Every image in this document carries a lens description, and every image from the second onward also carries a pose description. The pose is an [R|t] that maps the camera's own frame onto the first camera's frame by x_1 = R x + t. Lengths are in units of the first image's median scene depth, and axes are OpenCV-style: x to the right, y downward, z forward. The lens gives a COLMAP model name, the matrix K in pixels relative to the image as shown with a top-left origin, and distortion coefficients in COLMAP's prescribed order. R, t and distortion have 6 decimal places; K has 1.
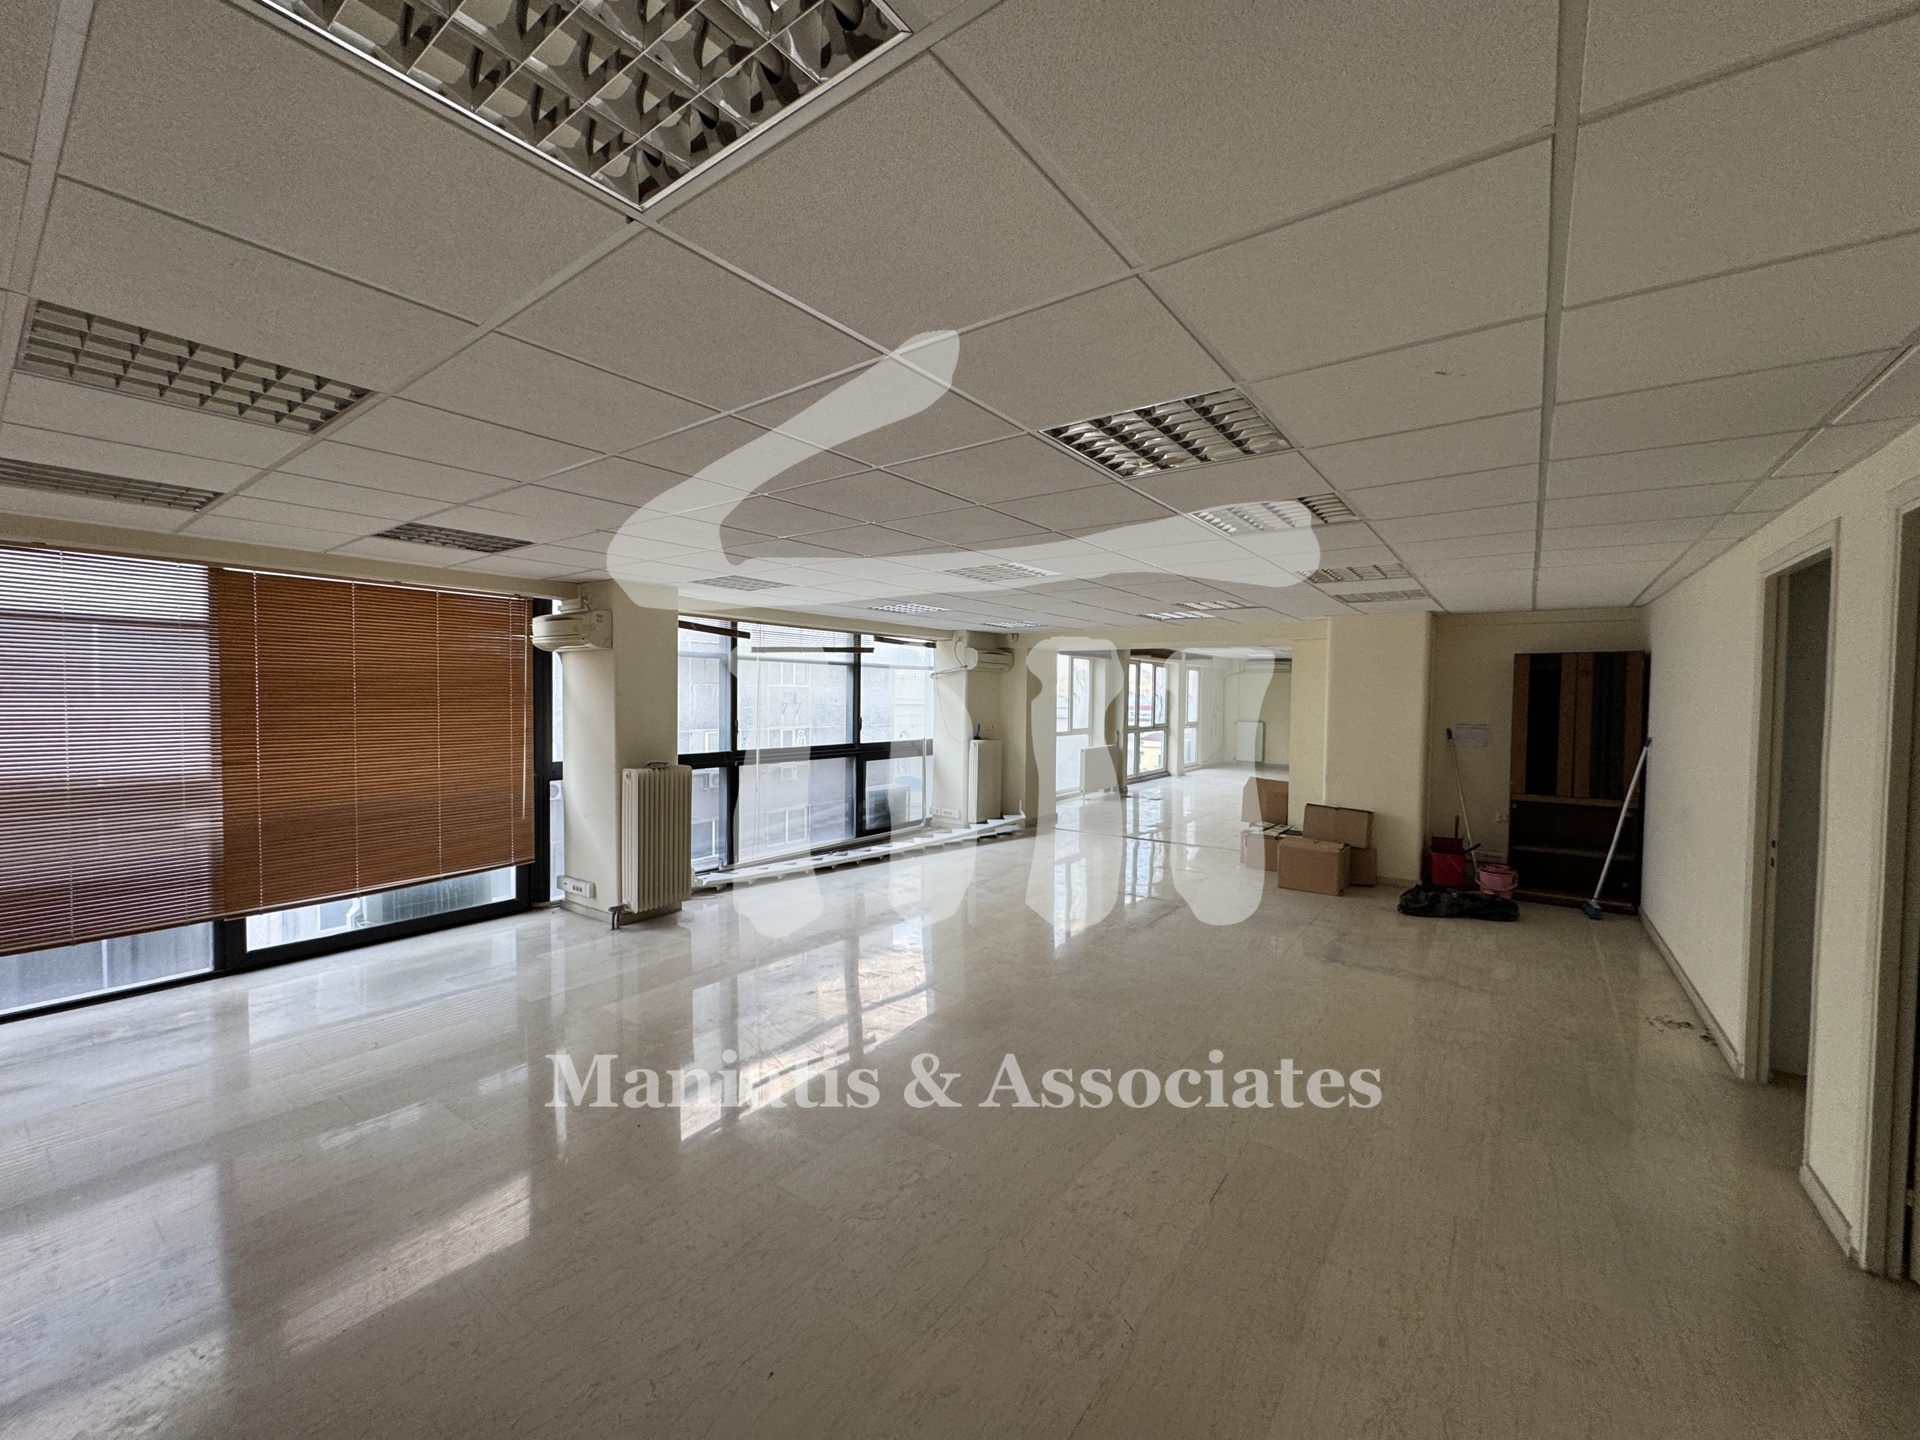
lens RADIAL K [[766.8, 0, 952.2], [0, 766.8, 715.6], [0, 0, 1]] dist [-0.000252, 0.001108]
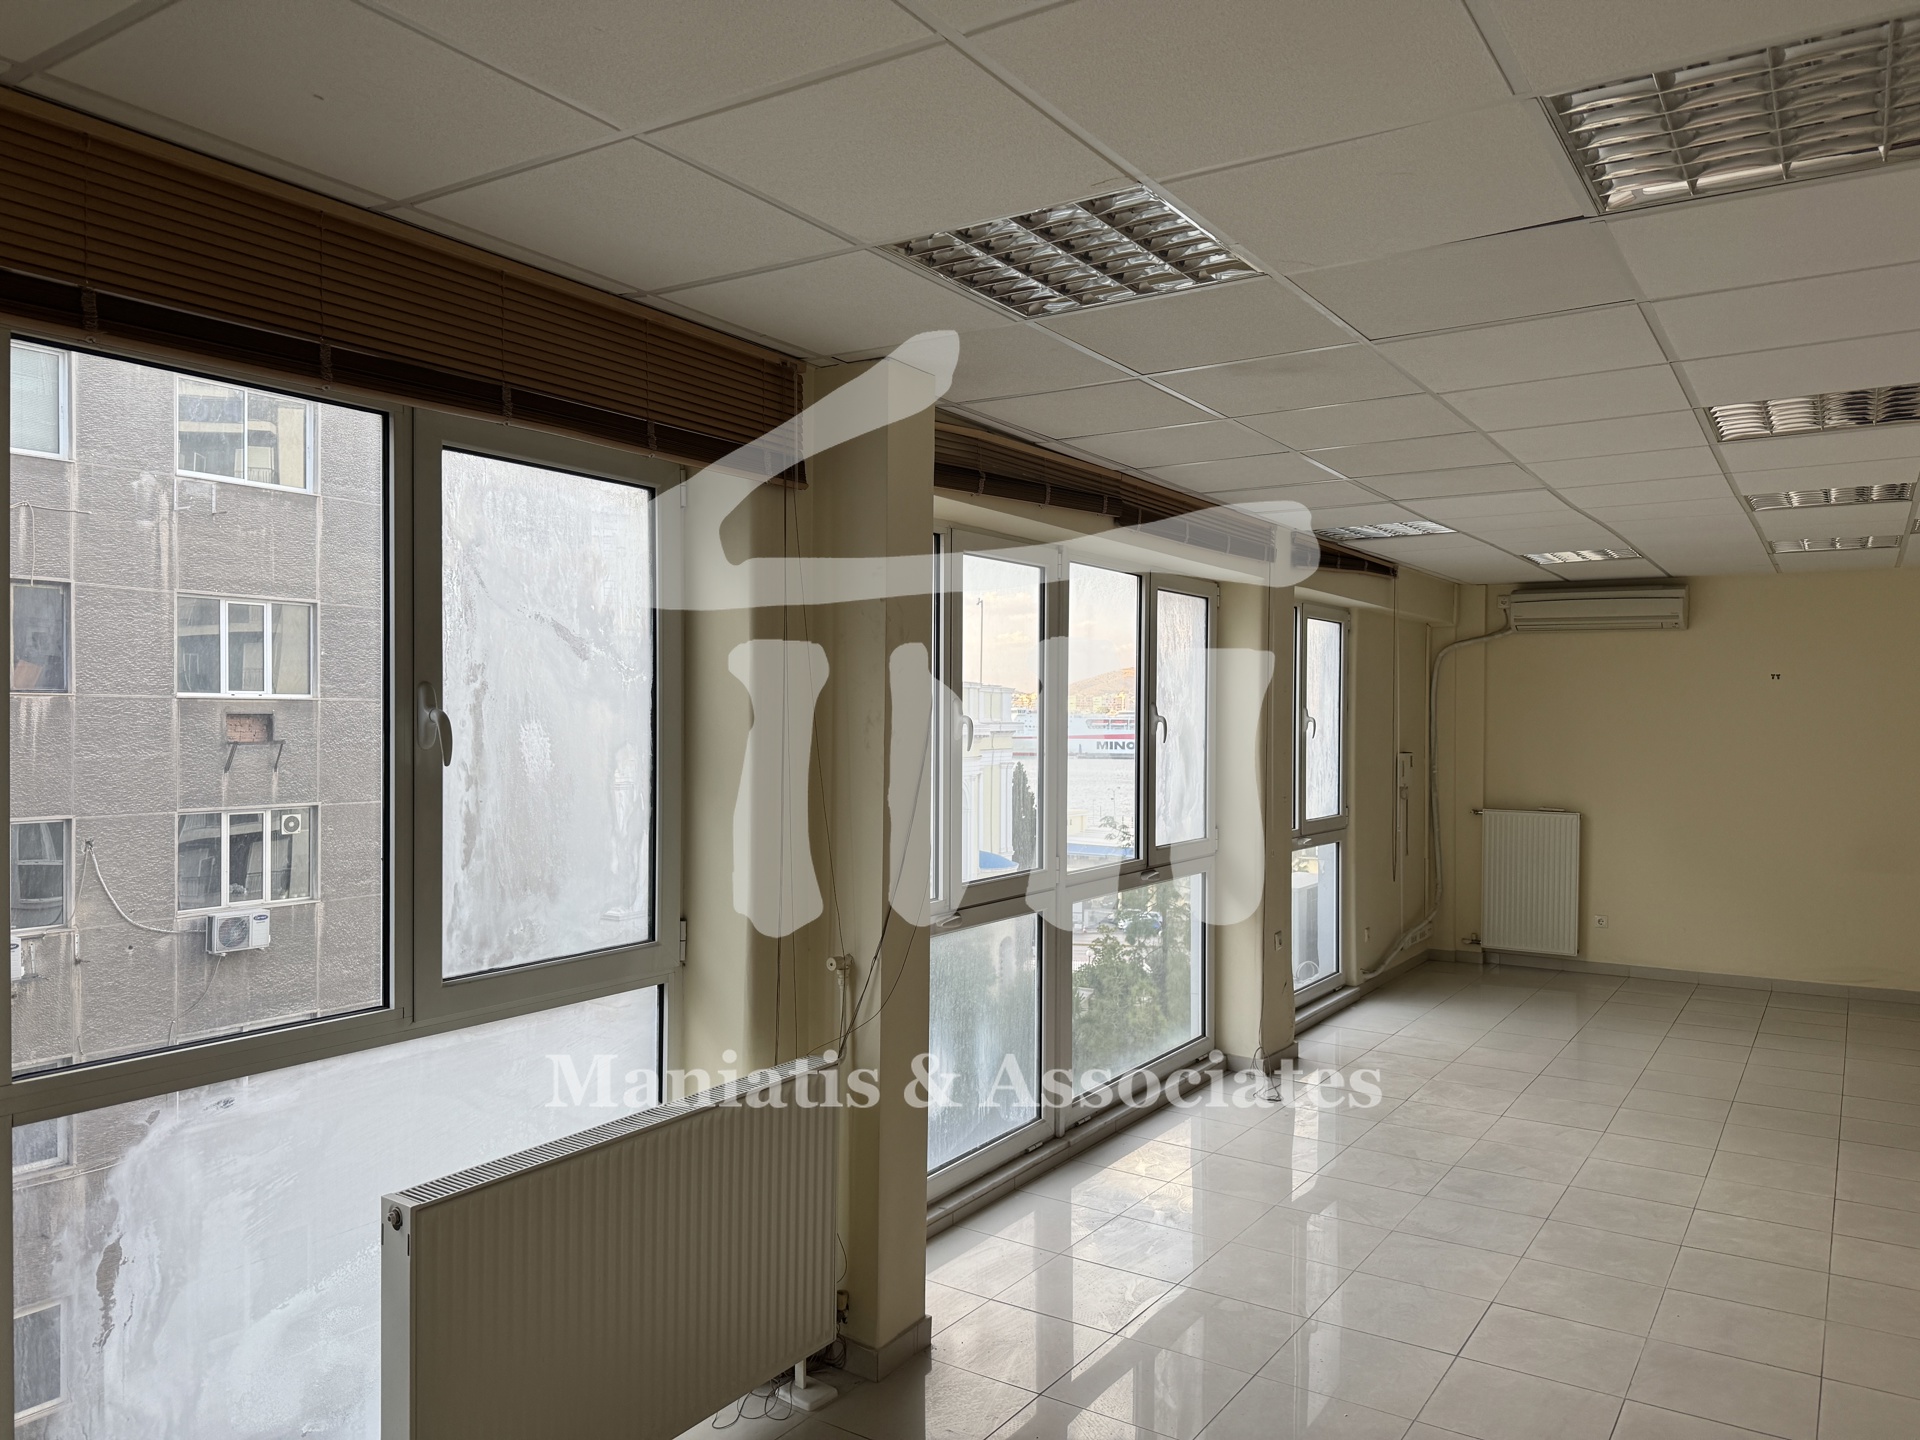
lens RADIAL K [[1359.9, 0, 949.2], [0, 1359.9, 708.8], [0, 0, 1]] dist [0.047951, -0.053695]
pose [[0.998841, -0.006060, 0.047759, 0.170824], [0.007576, 0.999471, -0.031619, -0.015219], [-0.047542, 0.031944, 0.998358, 0.560017]]
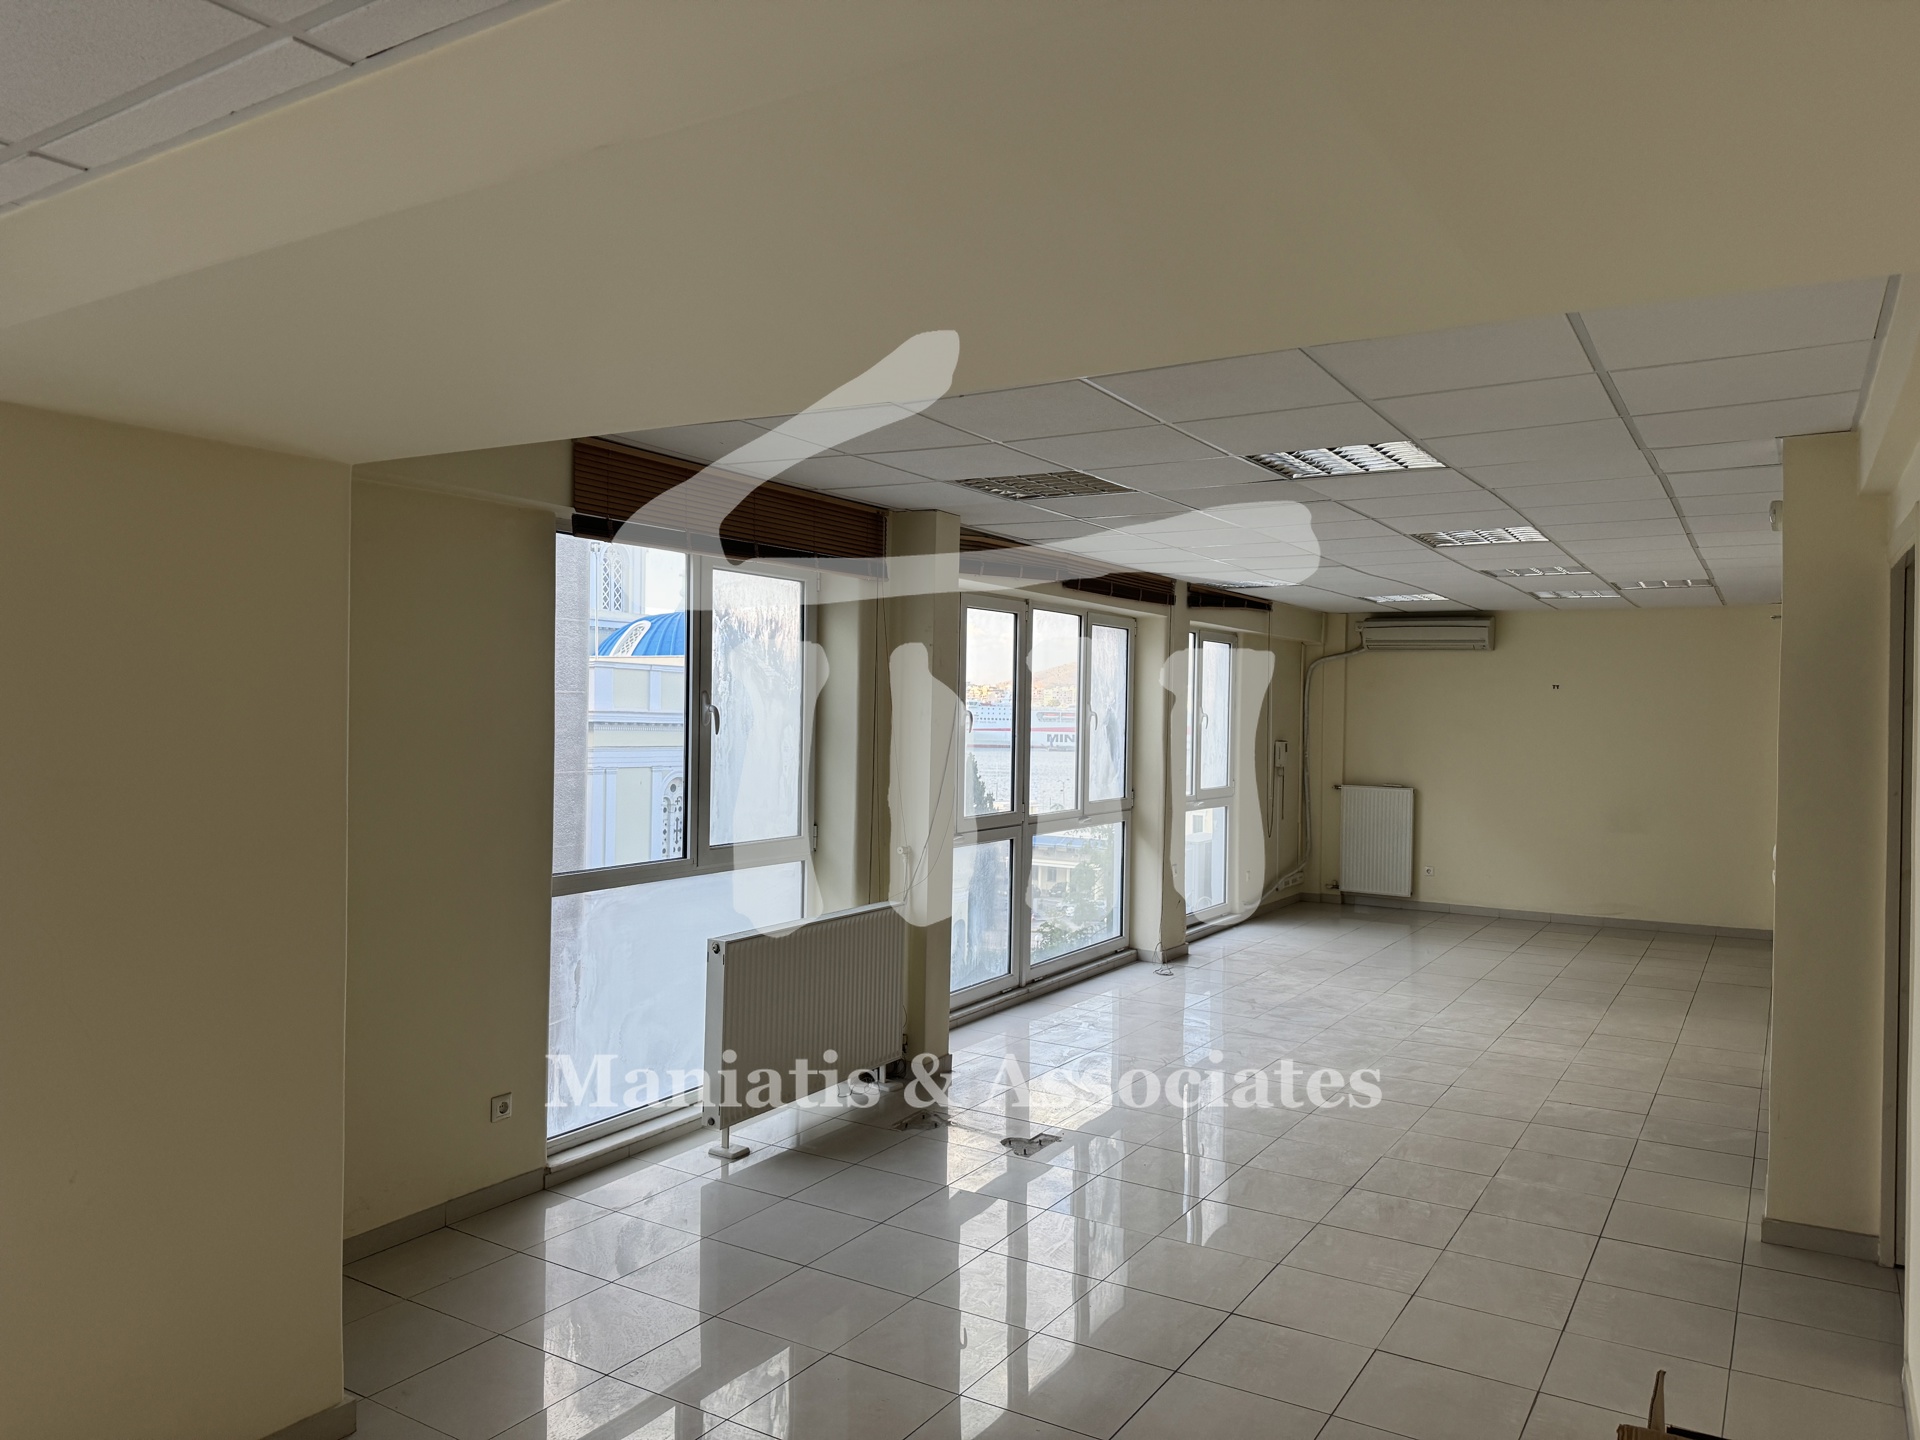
lens RADIAL K [[1359.9, 0, 957.1], [0, 1359.9, 709.6], [0, 0, 1]] dist [0.047951, -0.053695]
pose [[0.995970, 0.004619, 0.089573, 0.145603], [-0.002393, 0.999686, -0.024938, -0.012049], [-0.089660, 0.024623, 0.995668, 0.405810]]
